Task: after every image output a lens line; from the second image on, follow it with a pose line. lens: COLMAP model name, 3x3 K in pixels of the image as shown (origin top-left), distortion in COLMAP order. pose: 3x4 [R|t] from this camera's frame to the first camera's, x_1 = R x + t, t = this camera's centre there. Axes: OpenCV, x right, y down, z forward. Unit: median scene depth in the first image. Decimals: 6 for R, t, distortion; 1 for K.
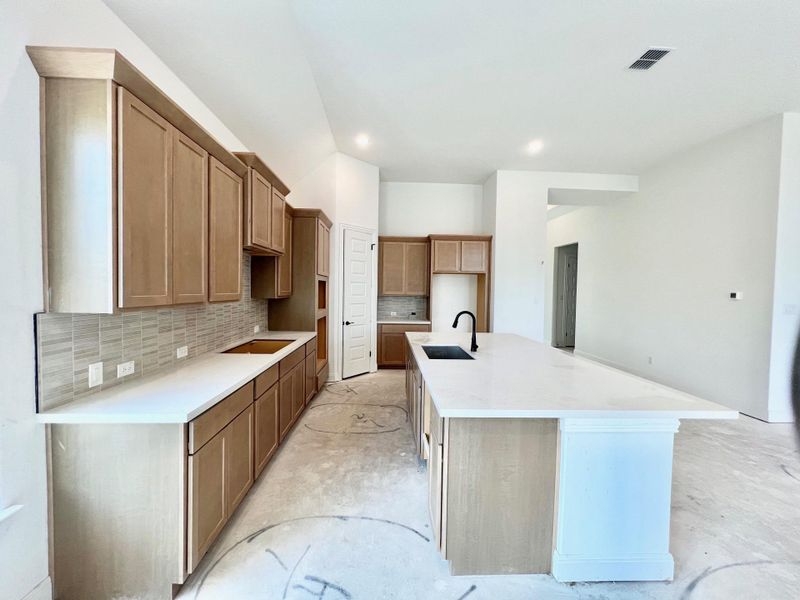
lens RADIAL K [[320.1, 0, 398.3], [0, 320.1, 299.2], [0, 0, 1]] dist [0.002900, -0.000233]
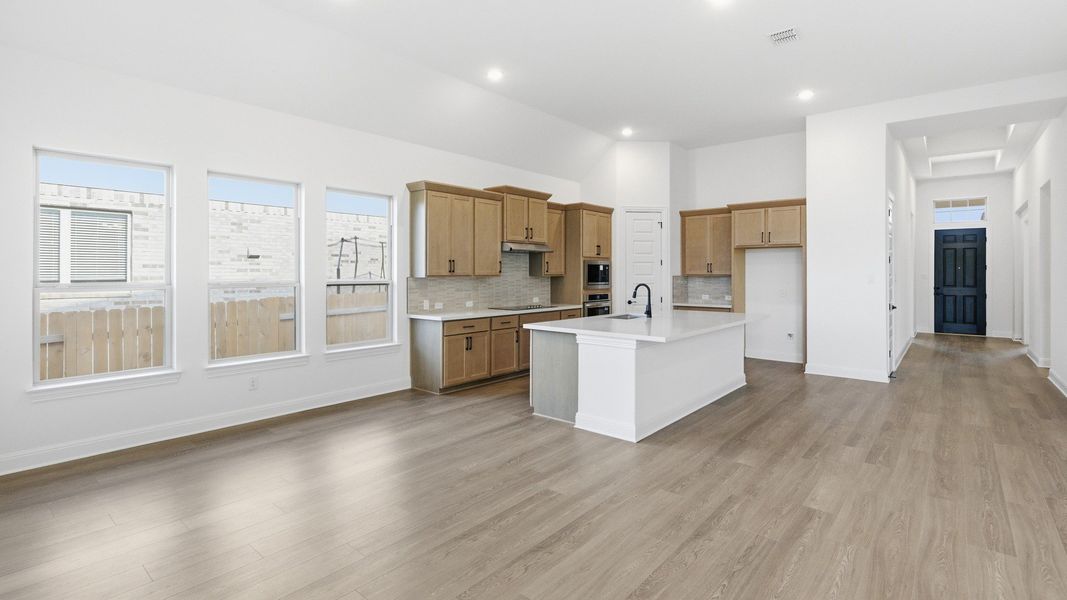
lens RADIAL K [[496.6, 0, 541.6], [0, 496.6, 272.9], [0, 0, 1]] dist [0.007886, 0.000778]
pose [[0.743241, -0.015519, -0.668844, 1.552013], [-0.009153, 0.999401, -0.033360, 0.082183], [0.668961, 0.030917, 0.742654, -0.840445]]
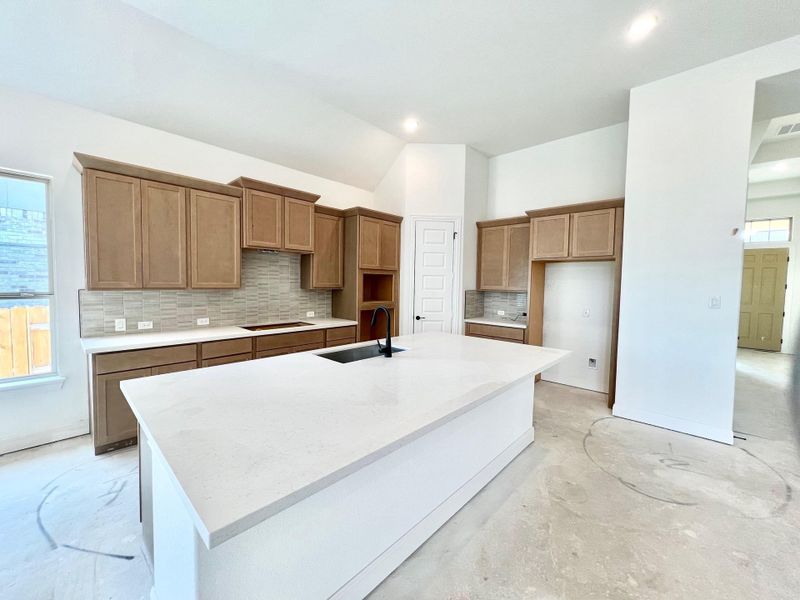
lens RADIAL K [[320.1, 0, 395.6], [0, 320.1, 298.5], [0, 0, 1]] dist [0.002900, -0.000233]
pose [[0.699737, 0.034311, -0.713576, 1.077225], [-0.029446, 0.999382, 0.019179, -0.000131], [0.713794, 0.007592, 0.700315, 0.605044]]
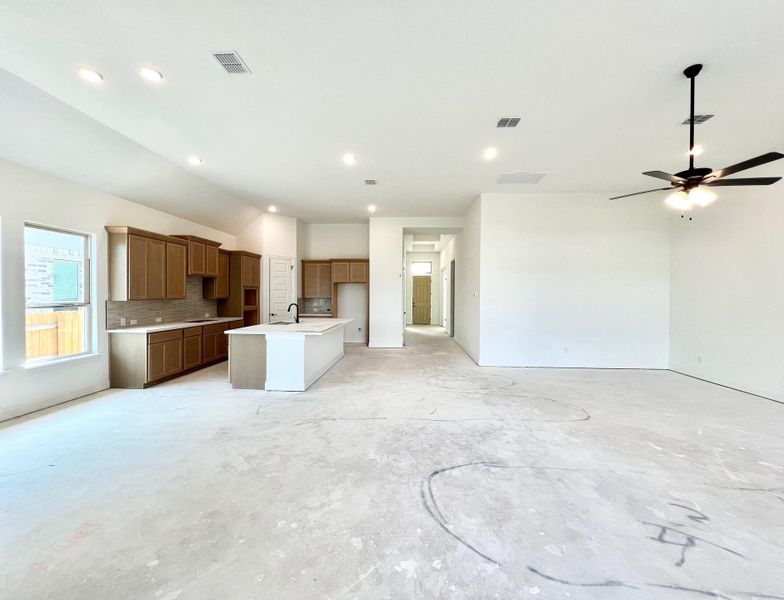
lens RADIAL K [[319.3, 0, 394.7], [0, 319.3, 299.2], [0, 0, 1]] dist [0.000890, -0.000019]
pose [[0.995540, -0.009507, -0.093861, 1.389975], [0.007842, 0.999805, -0.018096, 0.068031], [0.094015, 0.017280, 0.995421, -1.296335]]
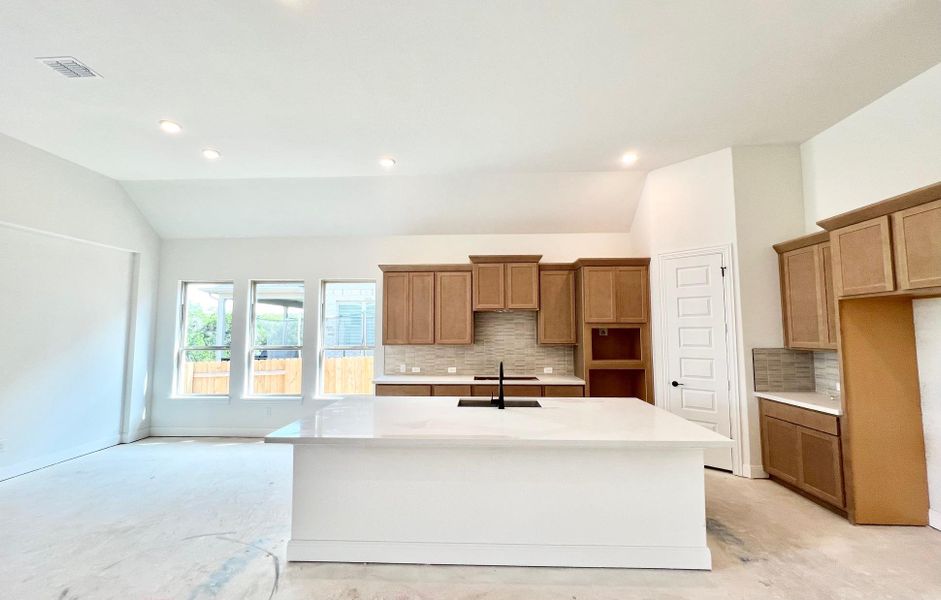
lens RADIAL K [[389.7, 0, 470.1], [0, 389.7, 306.6], [0, 0, 1]] dist [-0.000435, -0.000015]
pose [[-0.073441, -0.078434, -0.994211, 1.750612], [-0.030919, 0.996602, -0.076338, -0.042627], [0.996820, 0.025134, -0.075616, 1.318490]]
